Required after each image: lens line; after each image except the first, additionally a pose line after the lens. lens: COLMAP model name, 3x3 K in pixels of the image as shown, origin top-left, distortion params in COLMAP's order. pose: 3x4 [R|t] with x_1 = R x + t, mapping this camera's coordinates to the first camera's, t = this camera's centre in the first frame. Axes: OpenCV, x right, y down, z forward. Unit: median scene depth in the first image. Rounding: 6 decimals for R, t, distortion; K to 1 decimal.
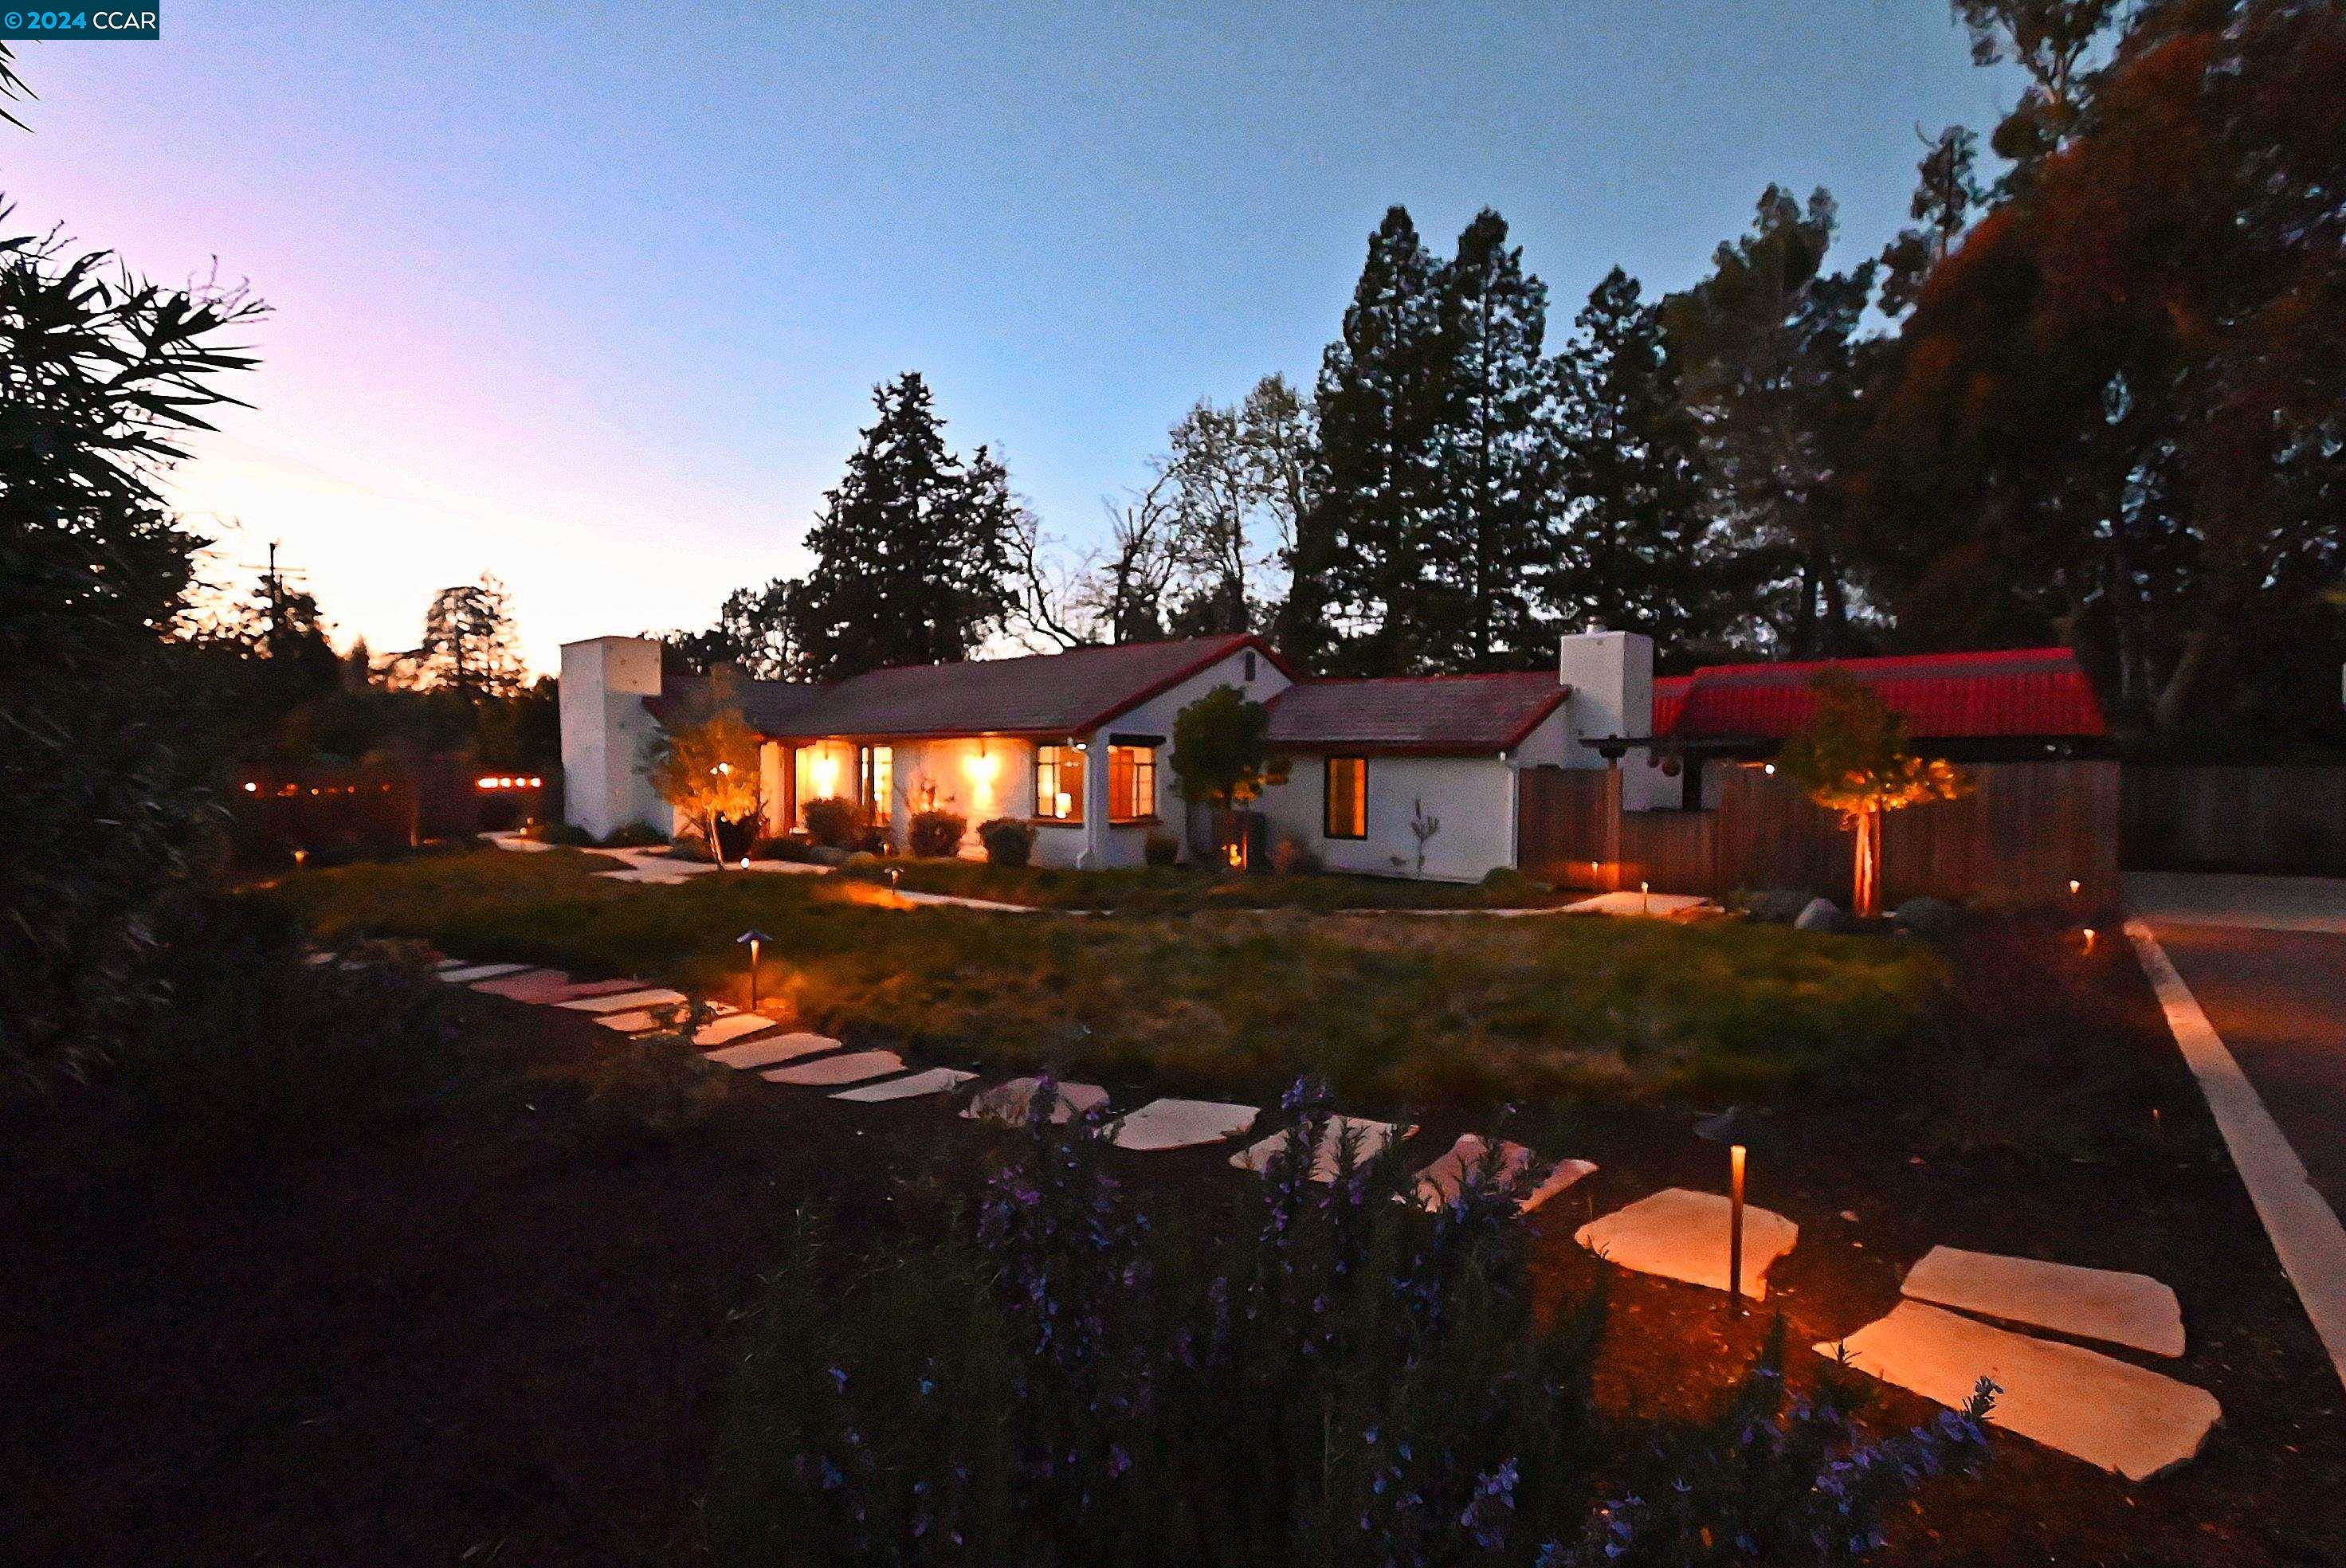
lens RADIAL K [[1038.1, 0, 1178.6], [0, 1038.1, 794.3], [0, 0, 1]] dist [0.002005, -0.001112]
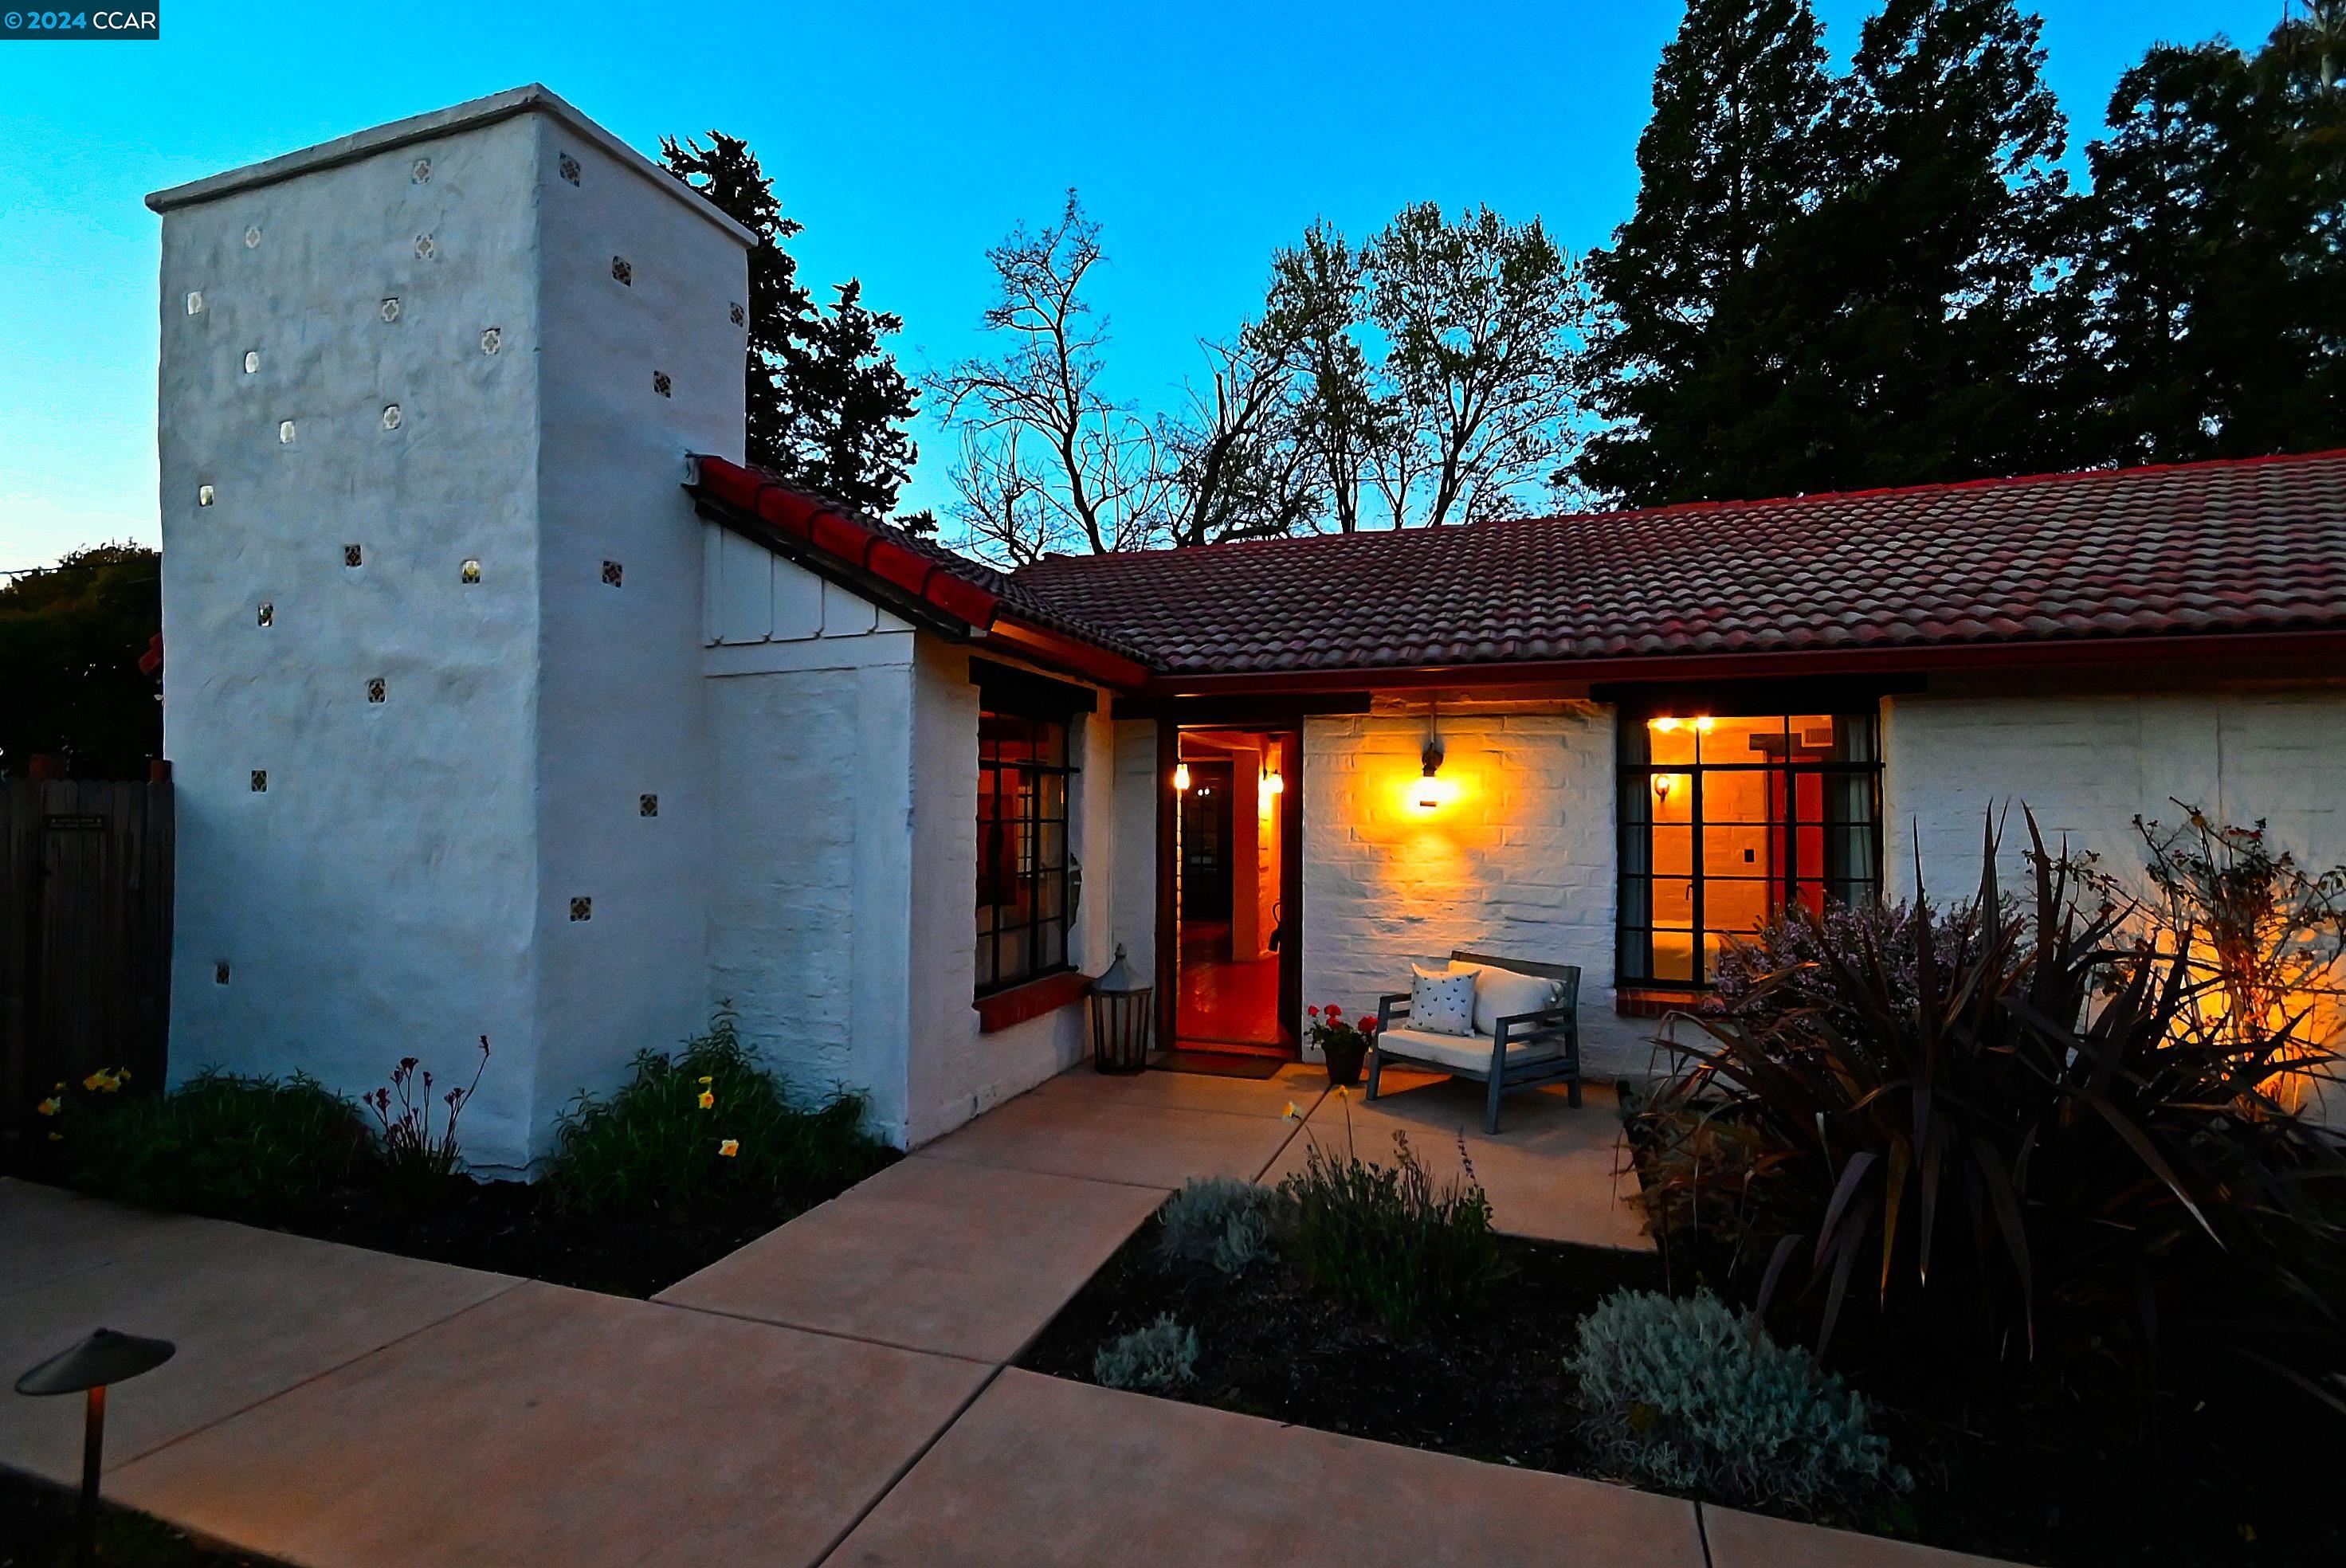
lens RADIAL K [[1038.1, 0, 1178.6], [0, 1038.1, 794.3], [0, 0, 1]] dist [0.002005, -0.001112]
pose [[0.932896, 0.000967, 0.360145, -0.347364], [0.009651, 0.999570, -0.027683, -0.011493], [-0.360017, 0.029301, 0.932486, 0.532118]]
